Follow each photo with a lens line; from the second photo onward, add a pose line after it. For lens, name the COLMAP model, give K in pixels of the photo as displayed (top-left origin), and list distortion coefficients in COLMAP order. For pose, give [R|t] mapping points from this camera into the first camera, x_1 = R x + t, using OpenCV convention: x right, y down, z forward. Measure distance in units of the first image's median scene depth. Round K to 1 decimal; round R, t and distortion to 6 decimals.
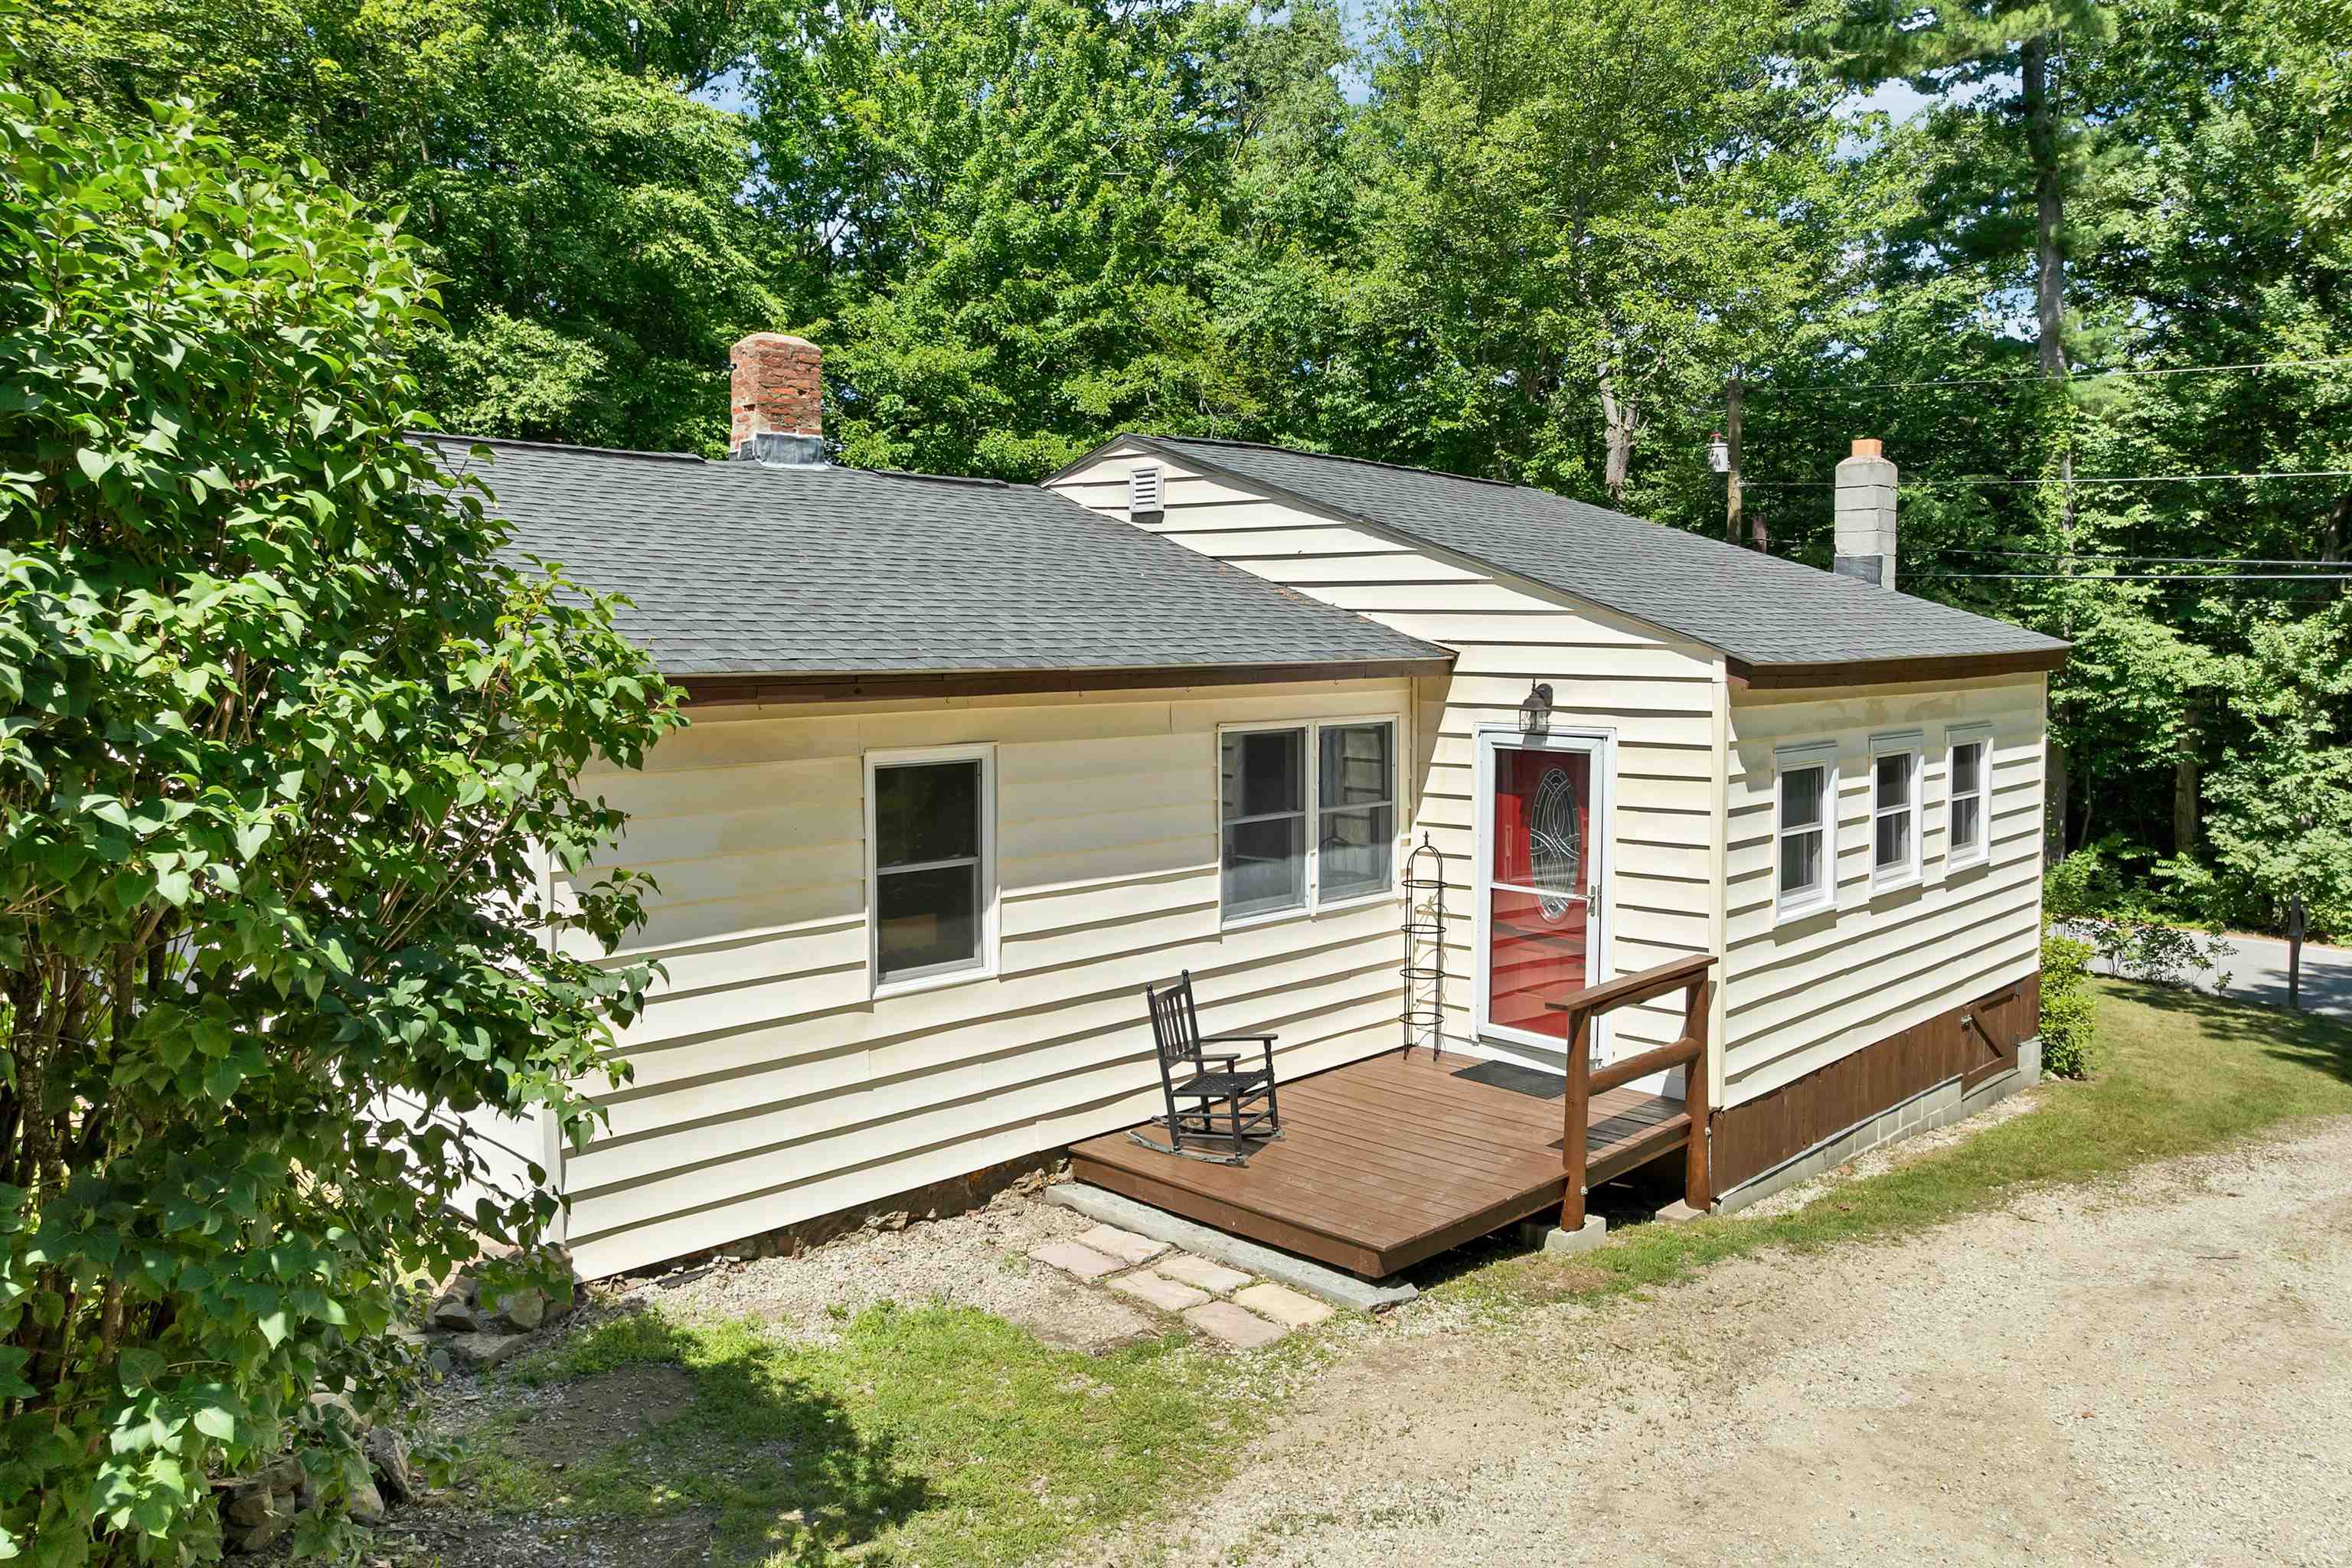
lens RADIAL K [[1682.6, 0, 1179.6], [0, 1682.6, 737.7], [0, 0, 1]] dist [-0.045581, 0.005724]
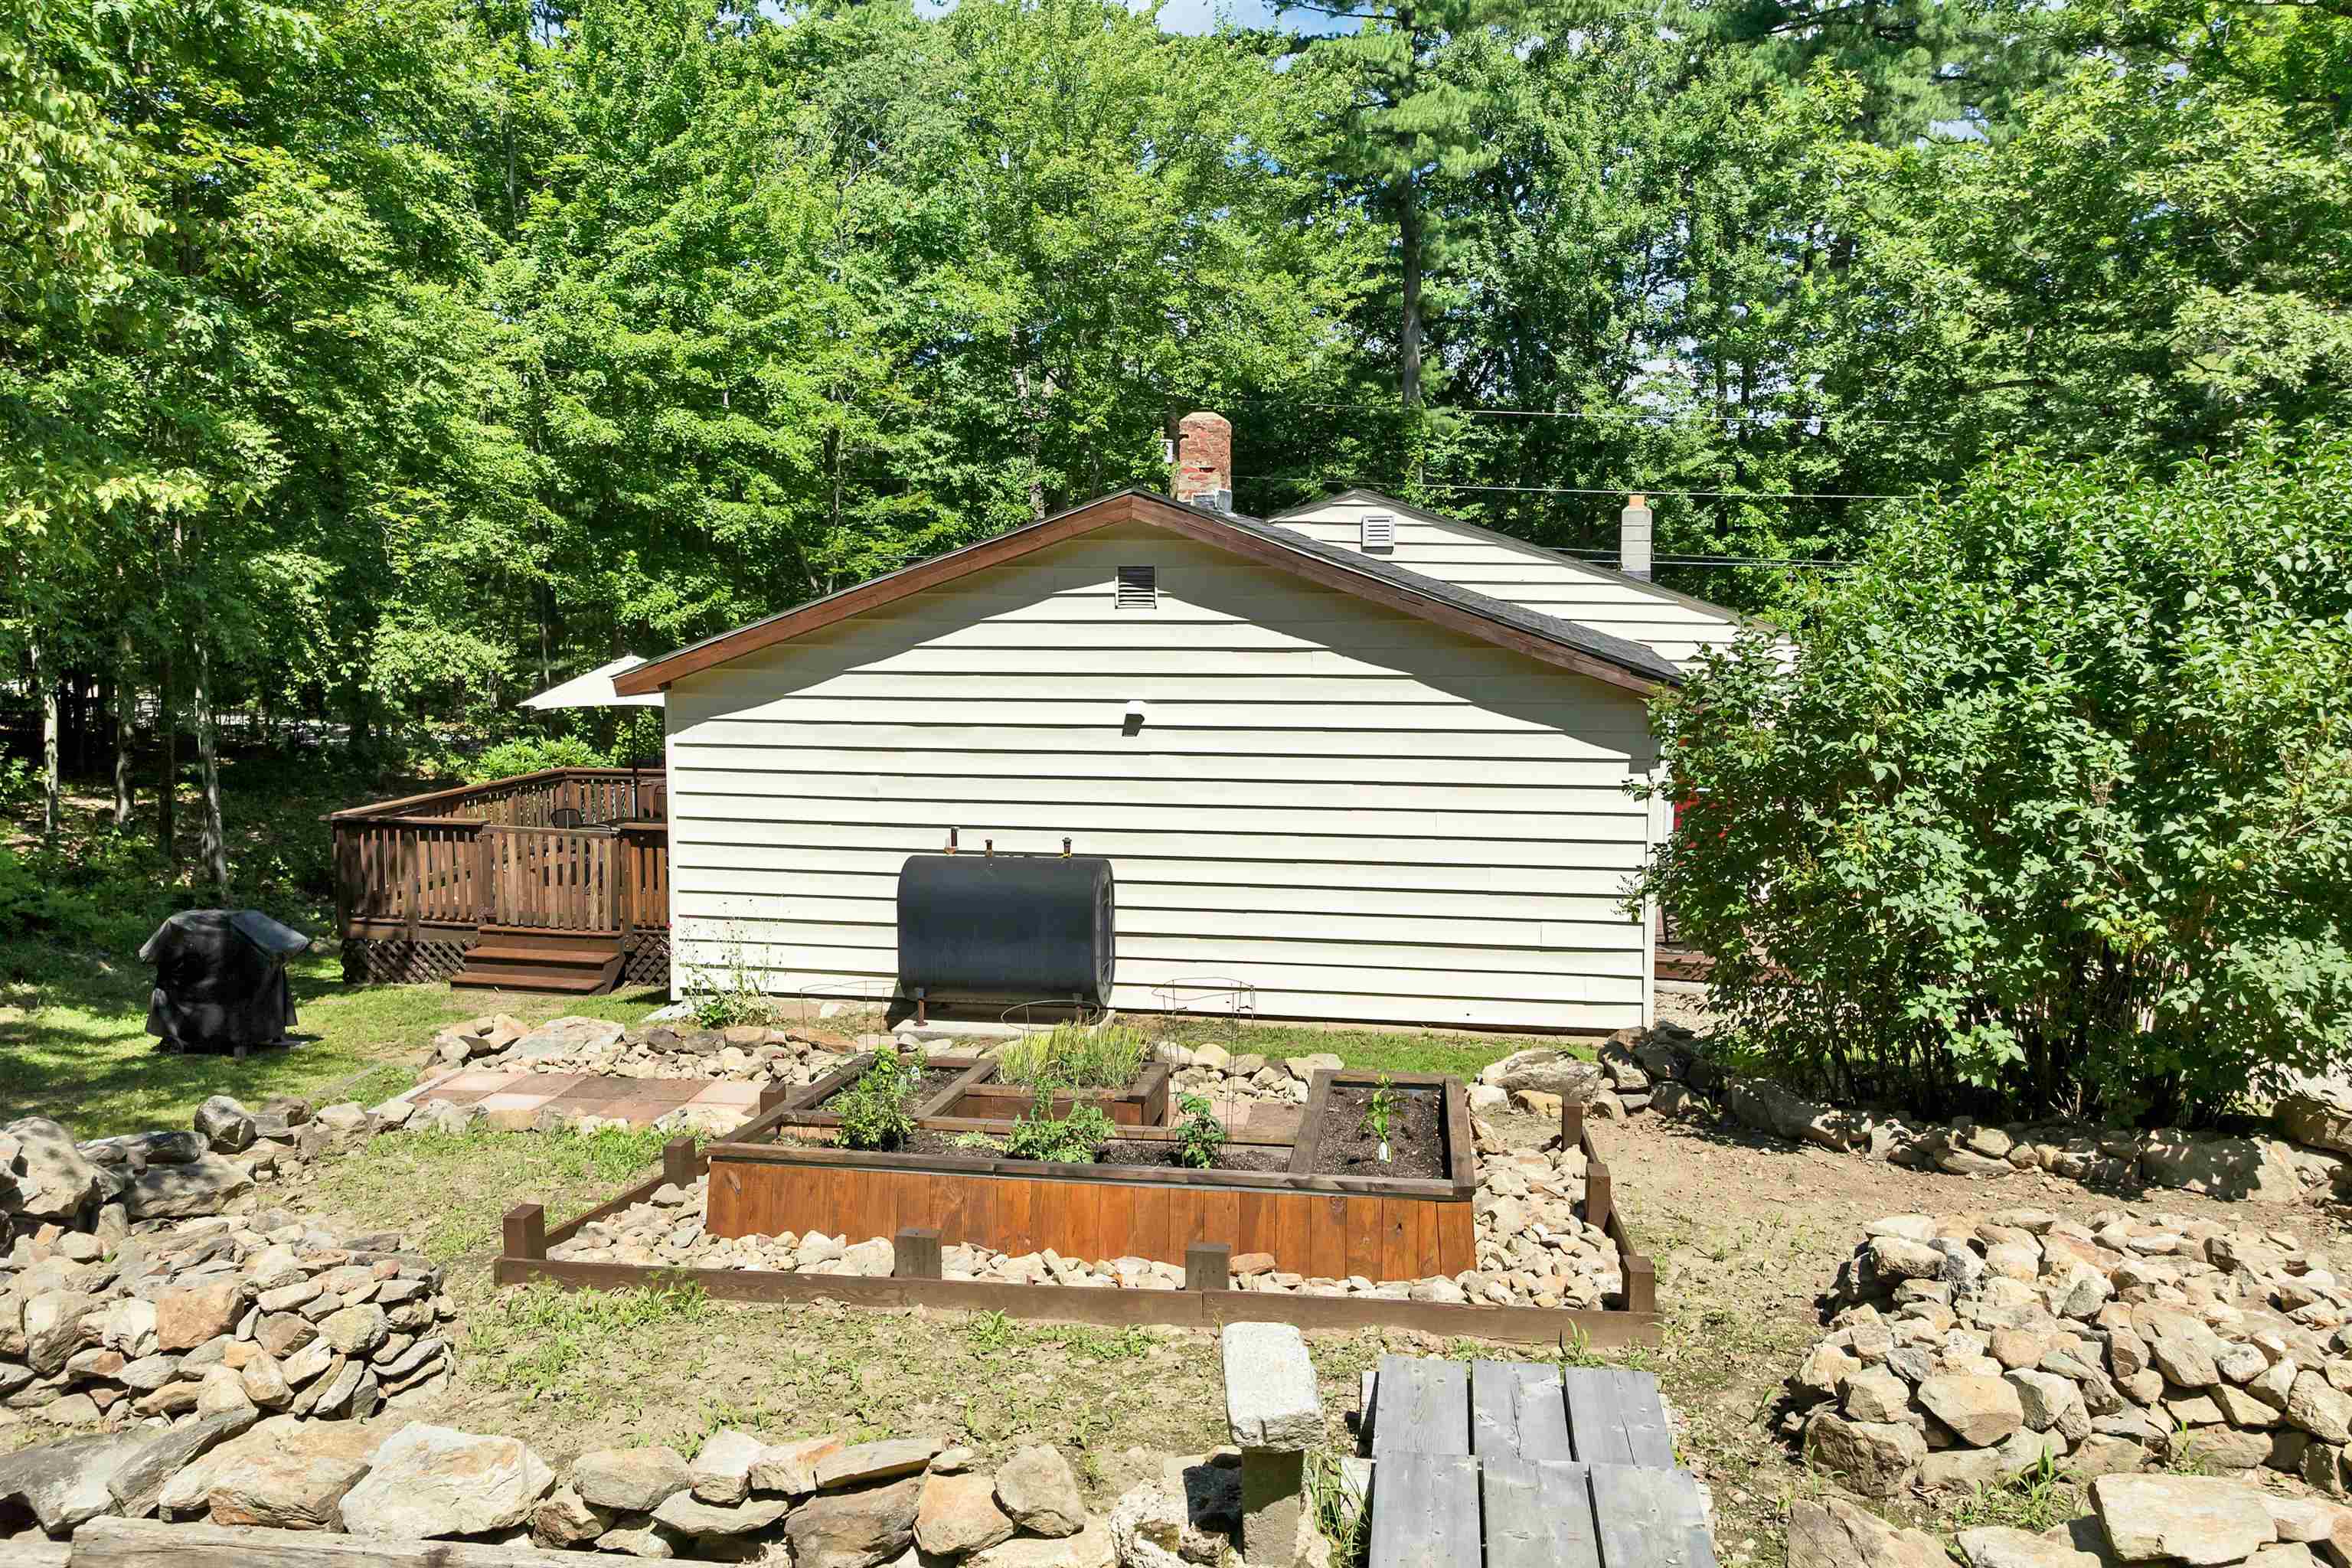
lens RADIAL K [[1672.5, 0, 1179.2], [0, 1672.5, 746.5], [0, 0, 1]] dist [-0.051826, 0.006093]
pose [[0.836168, -0.055002, 0.545708, -0.451795], [0.030312, 0.998073, 0.054149, -0.022812], [-0.547634, -0.028736, 0.836224, -0.043551]]
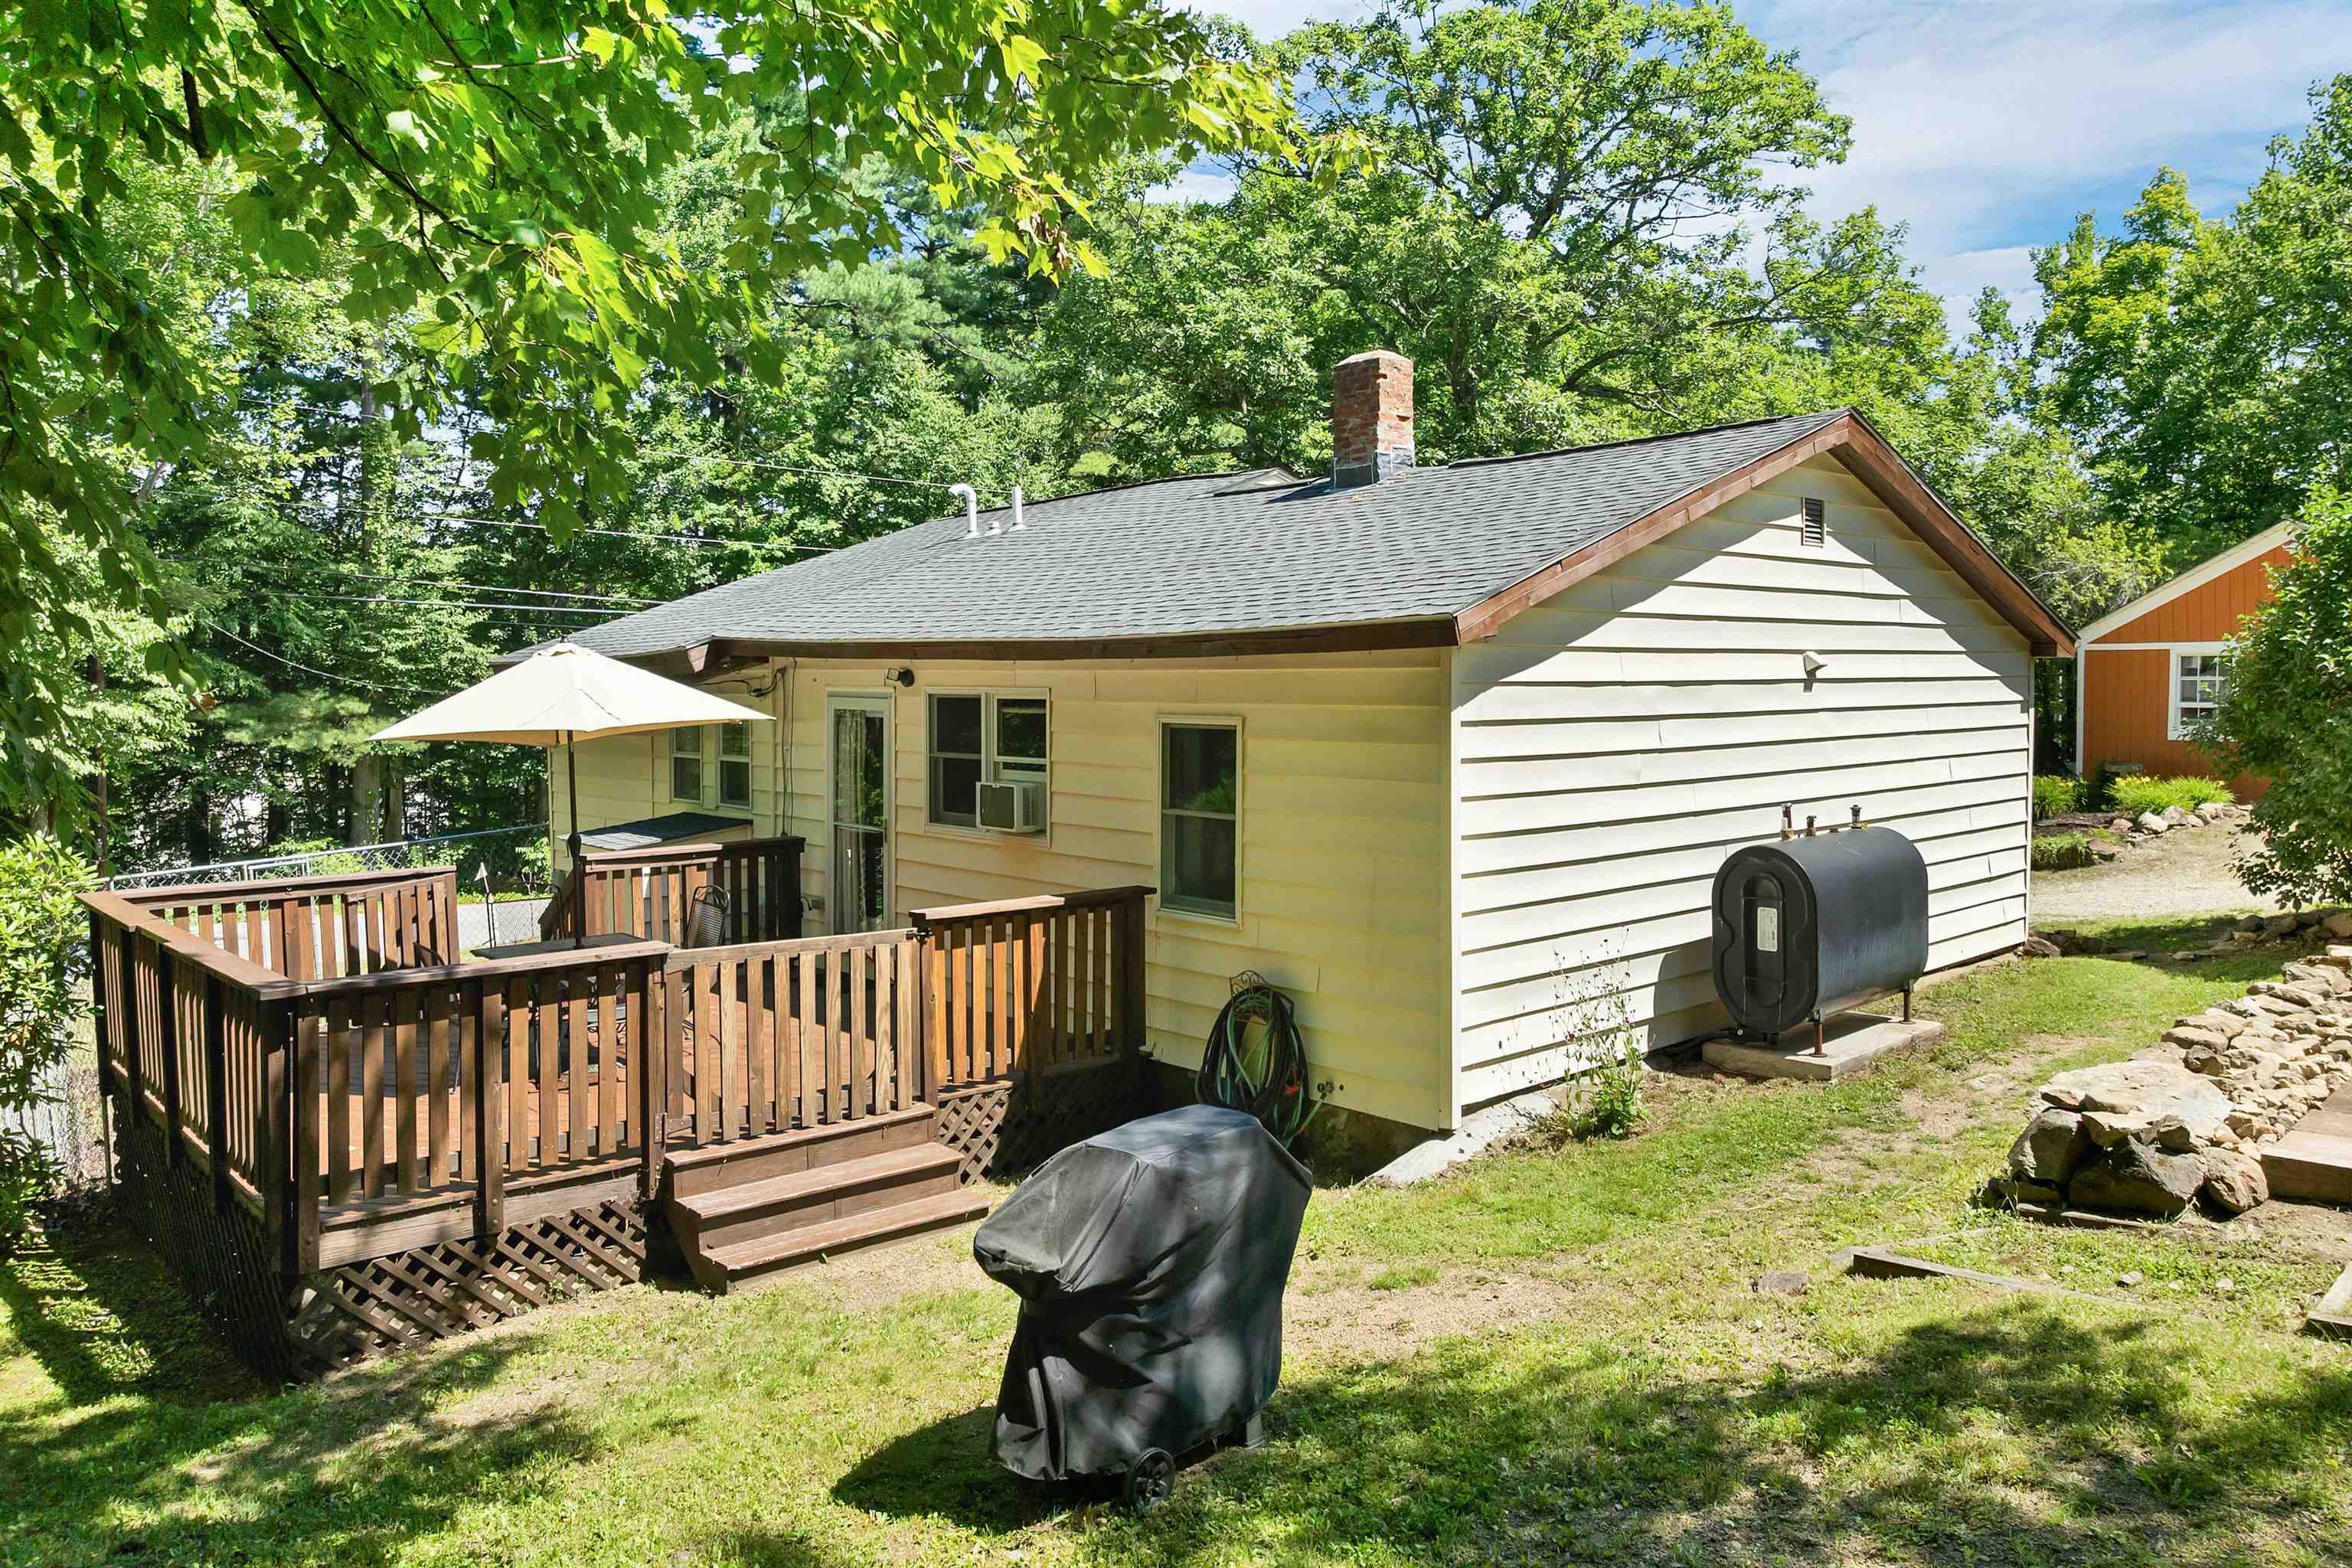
lens RADIAL K [[1706.3, 0, 1182.3], [0, 1706.3, 733.7], [0, 0, 1]] dist [-0.069582, 0.048048]
pose [[0.069961, -0.032658, 0.997015, -0.635756], [0.062179, 0.997663, 0.028316, -0.011707], [-0.995610, 0.060013, 0.071828, 0.483465]]
